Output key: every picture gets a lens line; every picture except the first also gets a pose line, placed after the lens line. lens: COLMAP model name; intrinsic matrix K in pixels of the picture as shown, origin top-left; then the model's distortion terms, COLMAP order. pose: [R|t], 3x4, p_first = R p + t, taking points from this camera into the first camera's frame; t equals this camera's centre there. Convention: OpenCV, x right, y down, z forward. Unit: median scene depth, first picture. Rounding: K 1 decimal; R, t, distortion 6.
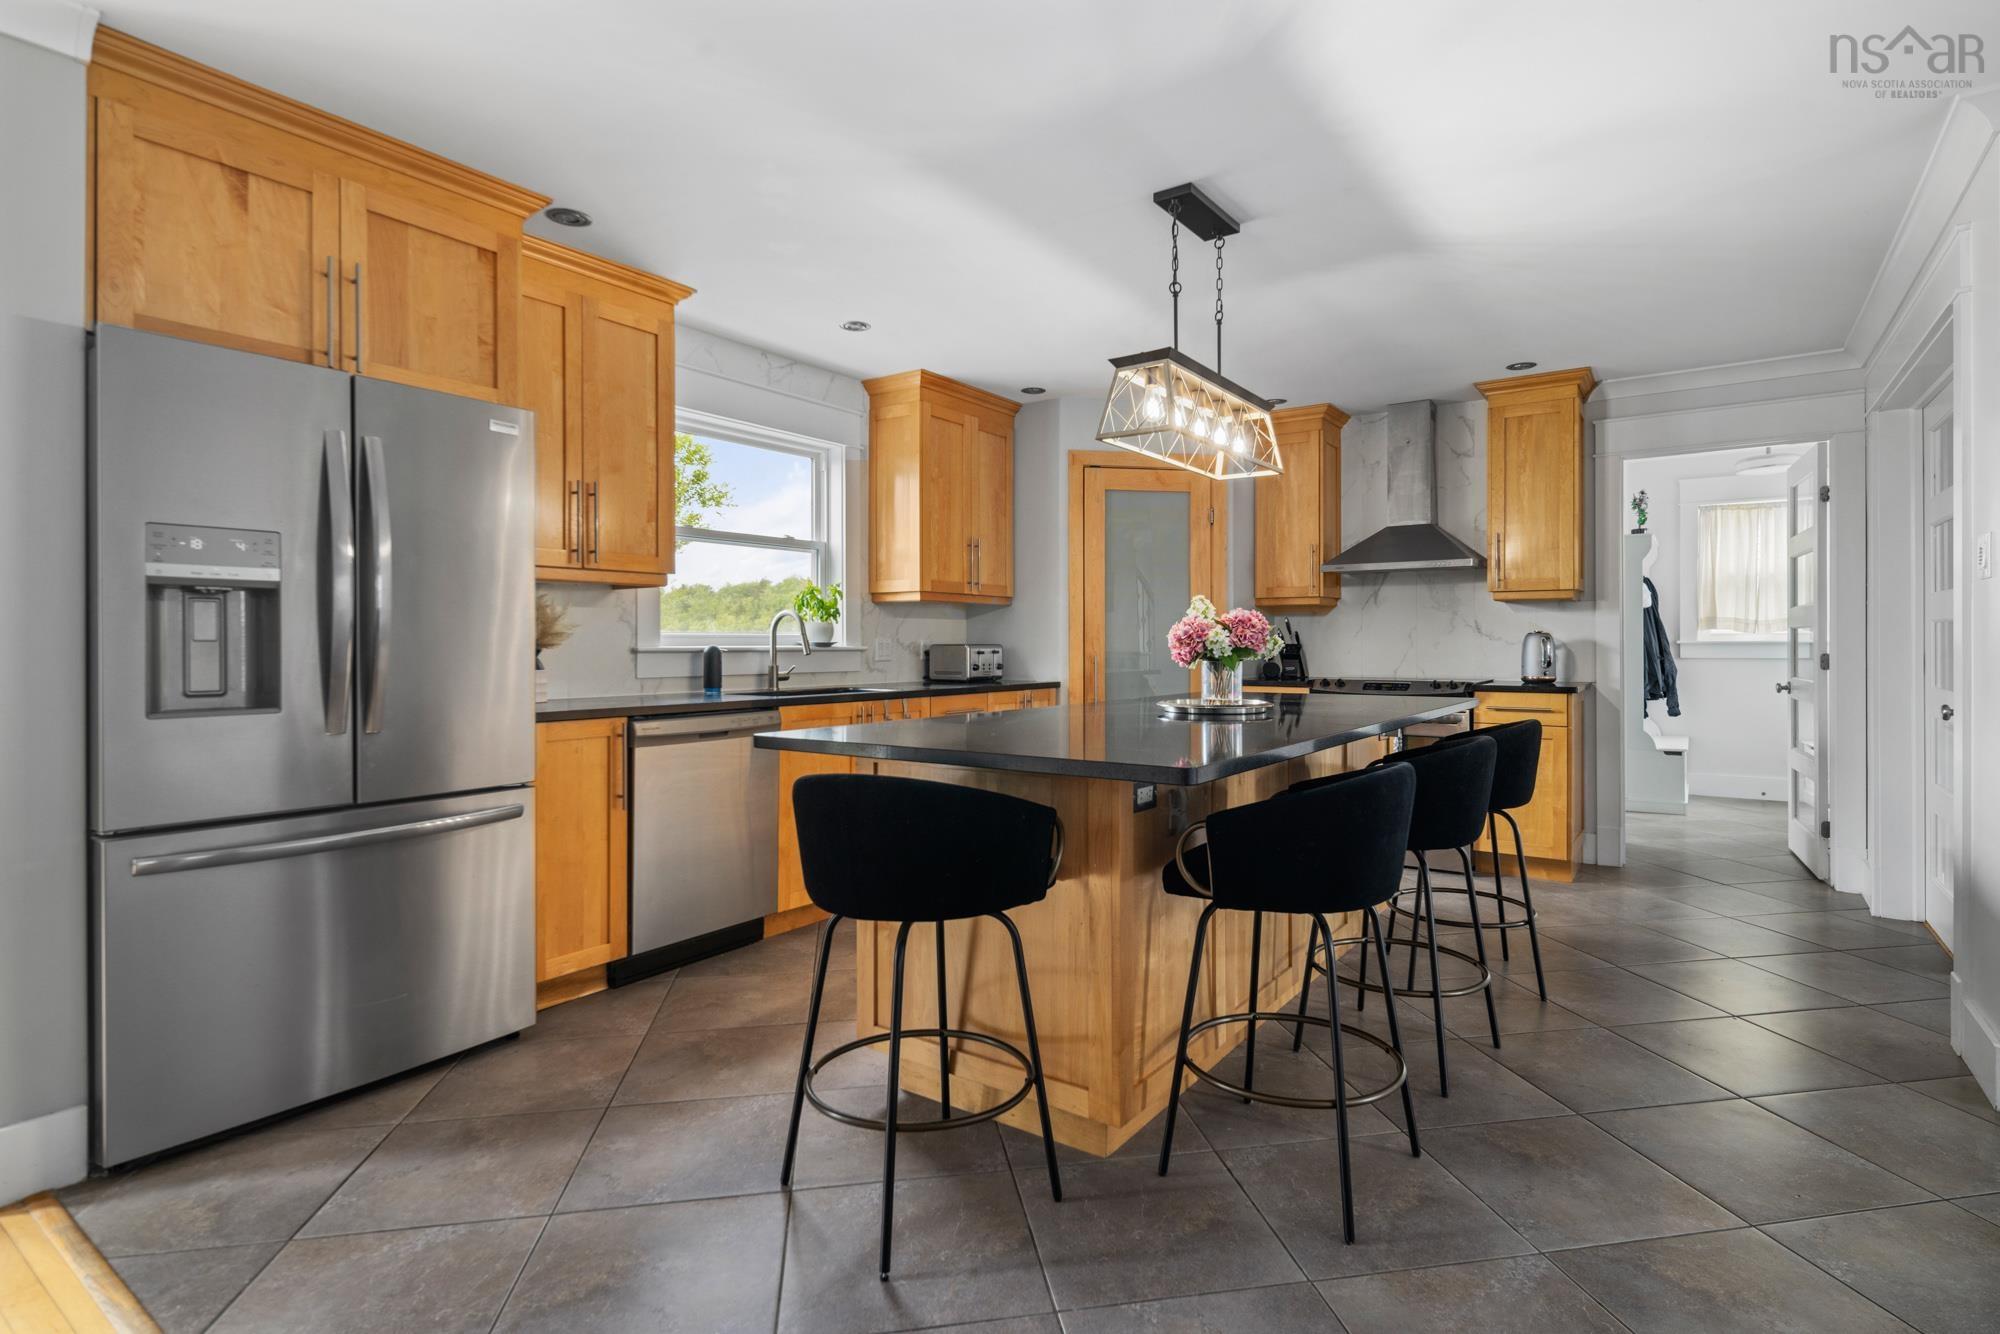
lens RADIAL K [[988.9, 0, 1013.5], [0, 988.9, 654.8], [0, 0, 1]] dist [0.000691, -0.001240]
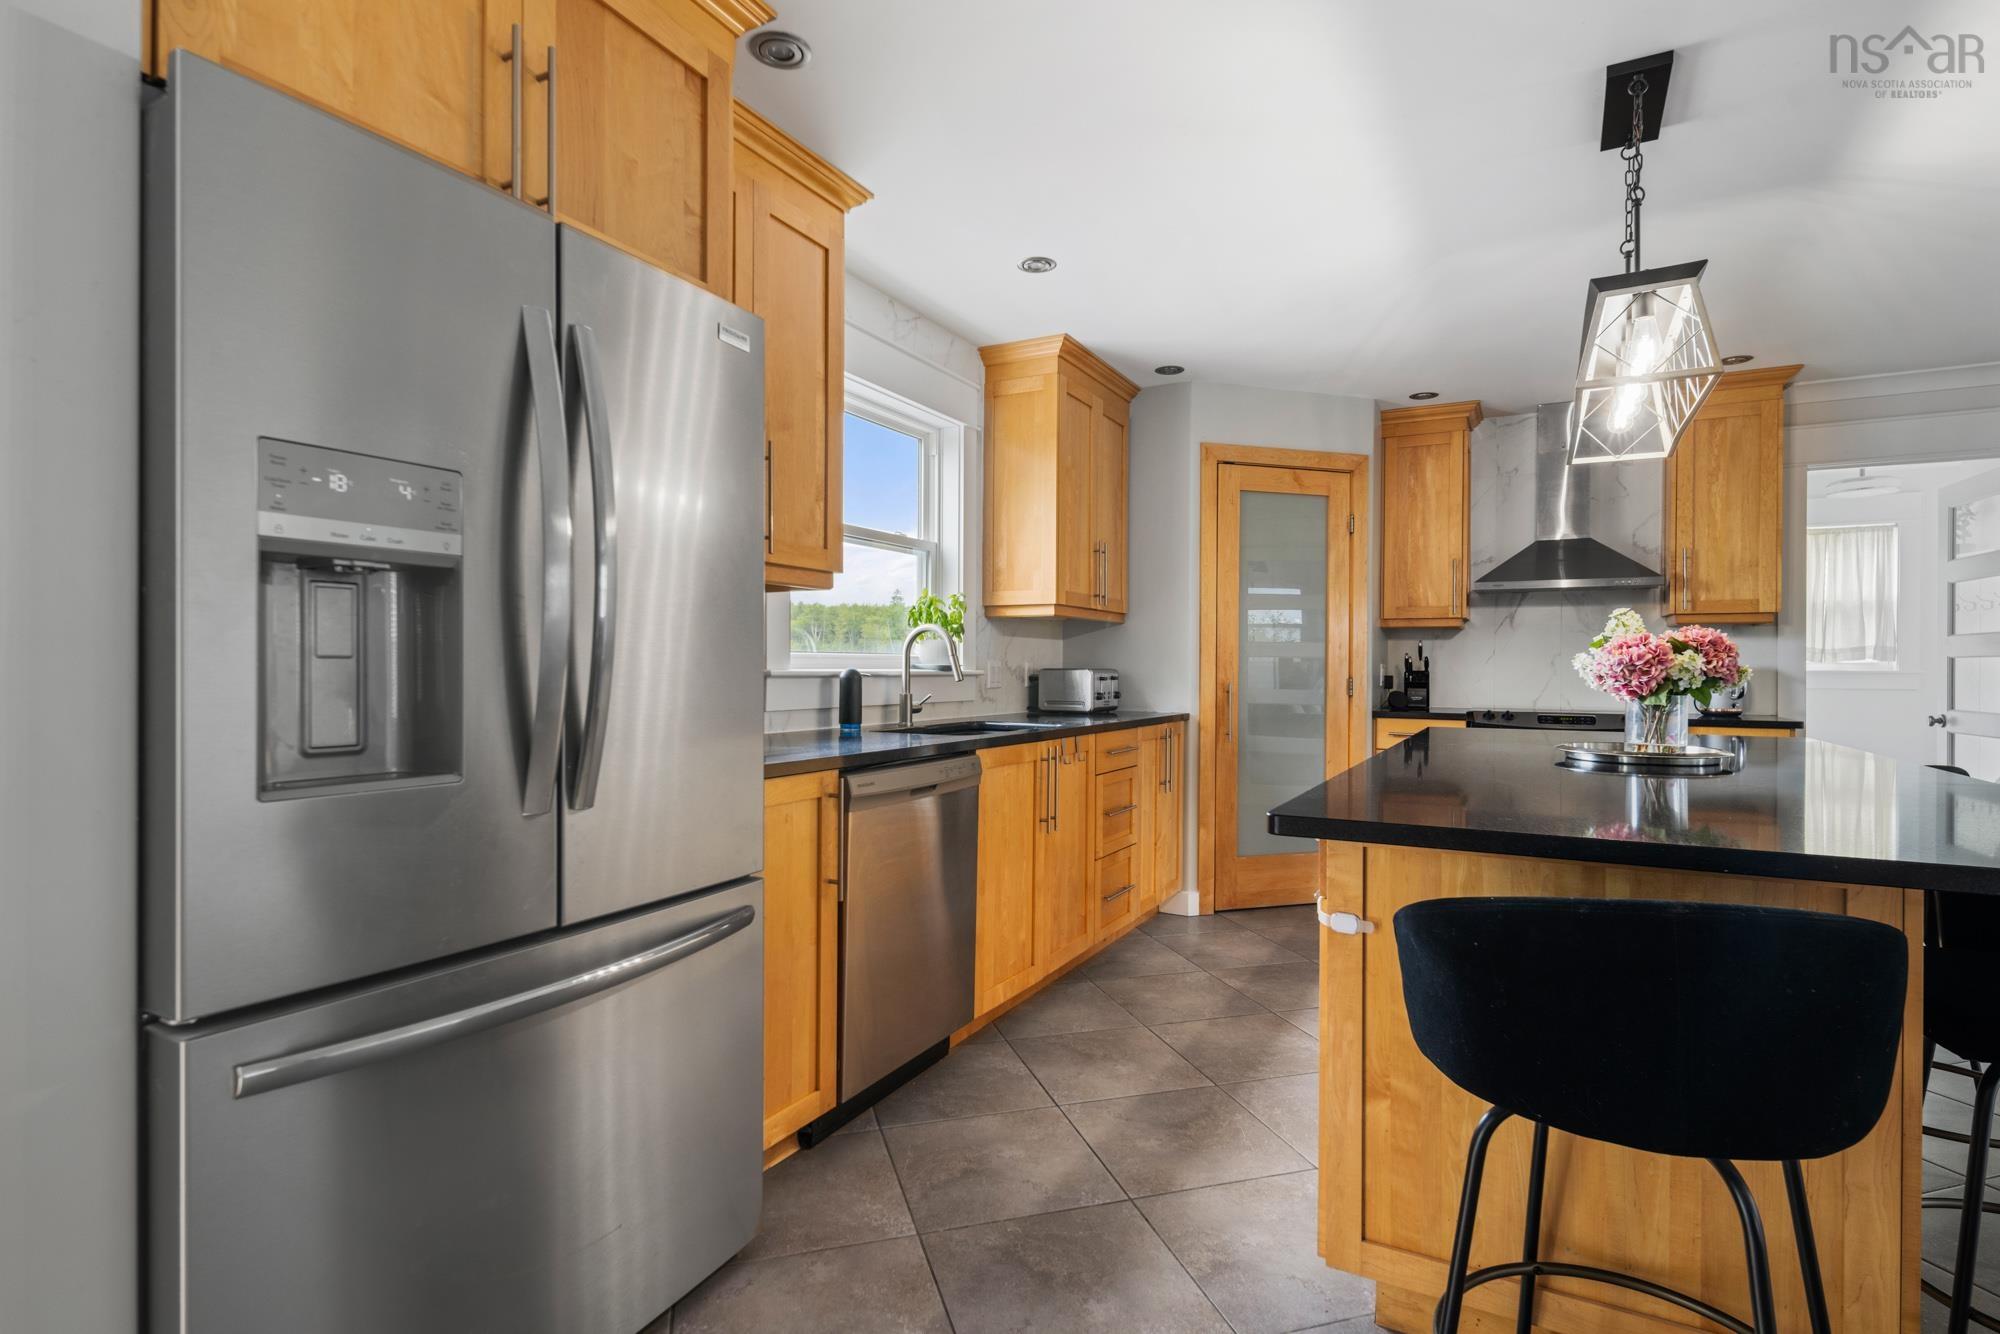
lens RADIAL K [[988.9, 0, 991.1], [0, 988.9, 680.1], [0, 0, 1]] dist [0.000691, -0.001240]
pose [[0.993935, 0.005587, 0.109828, -0.279644], [-0.005789, 0.999982, 0.001516, -0.002281], [-0.109817, -0.002142, 0.993949, 0.218665]]
